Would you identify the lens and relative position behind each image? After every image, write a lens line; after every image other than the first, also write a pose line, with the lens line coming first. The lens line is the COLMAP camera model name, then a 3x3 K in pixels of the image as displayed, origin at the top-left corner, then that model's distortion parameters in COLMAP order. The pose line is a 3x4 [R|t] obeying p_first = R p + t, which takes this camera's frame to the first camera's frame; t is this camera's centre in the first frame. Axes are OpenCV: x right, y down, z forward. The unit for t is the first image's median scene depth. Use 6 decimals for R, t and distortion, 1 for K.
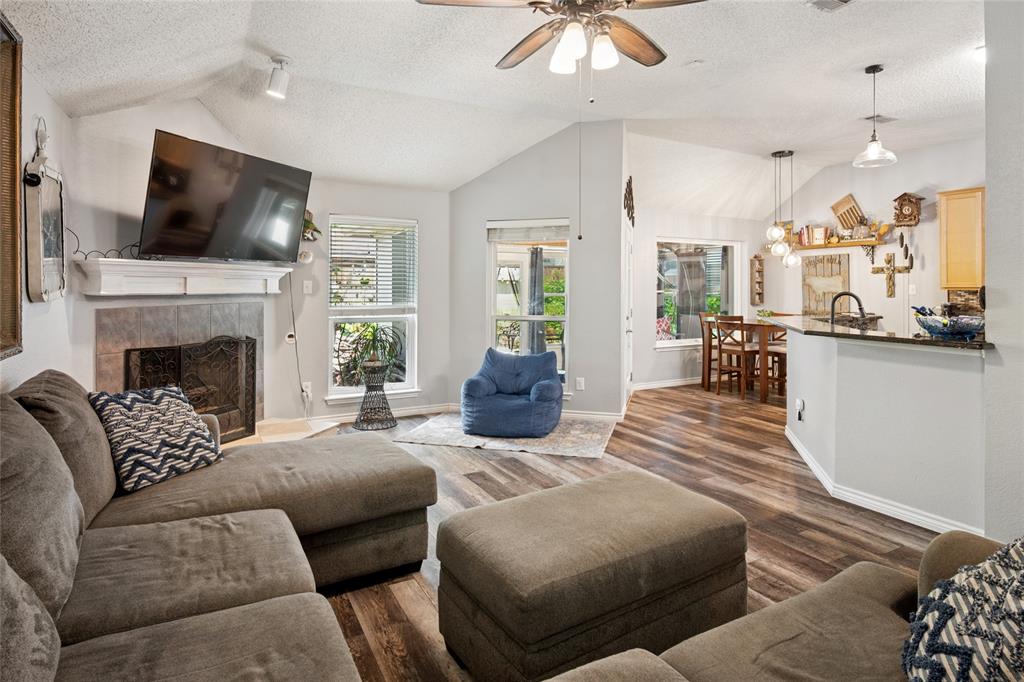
lens RADIAL K [[554.4, 0, 532.4], [0, 554.4, 289.9], [0, 0, 1]] dist [-0.001285, 0.001303]
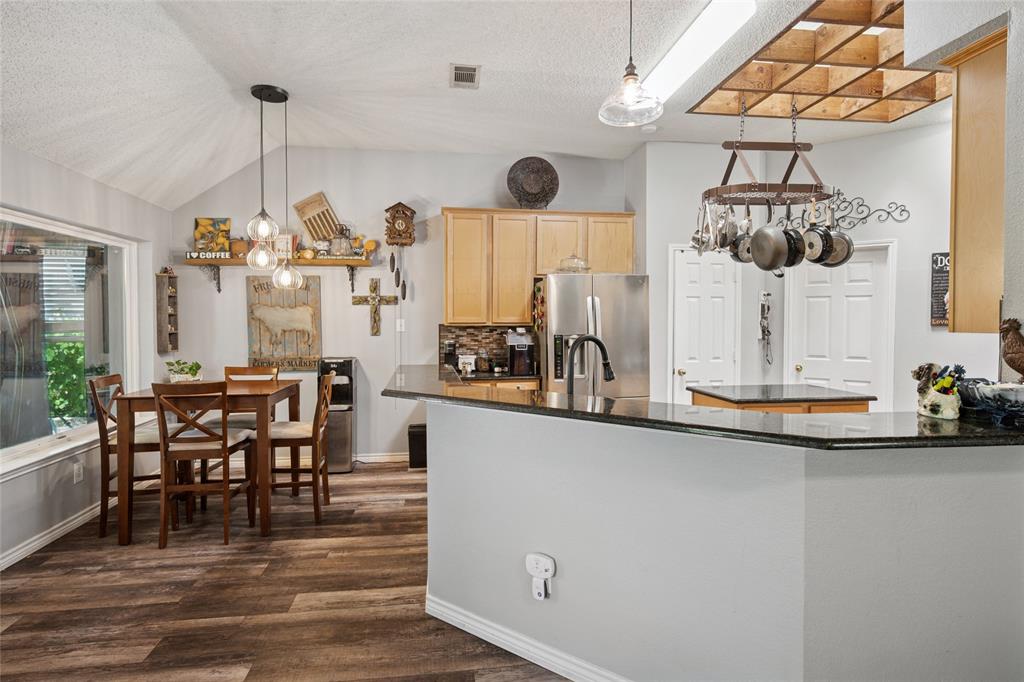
lens RADIAL K [[554.4, 0, 525.3], [0, 554.4, 326.4], [0, 0, 1]] dist [-0.001285, 0.001303]
pose [[0.389625, -0.012109, 0.920894, 0.016410], [0.005132, 0.999927, 0.010977, -0.006765], [-0.920959, 0.000449, 0.389659, 0.507141]]
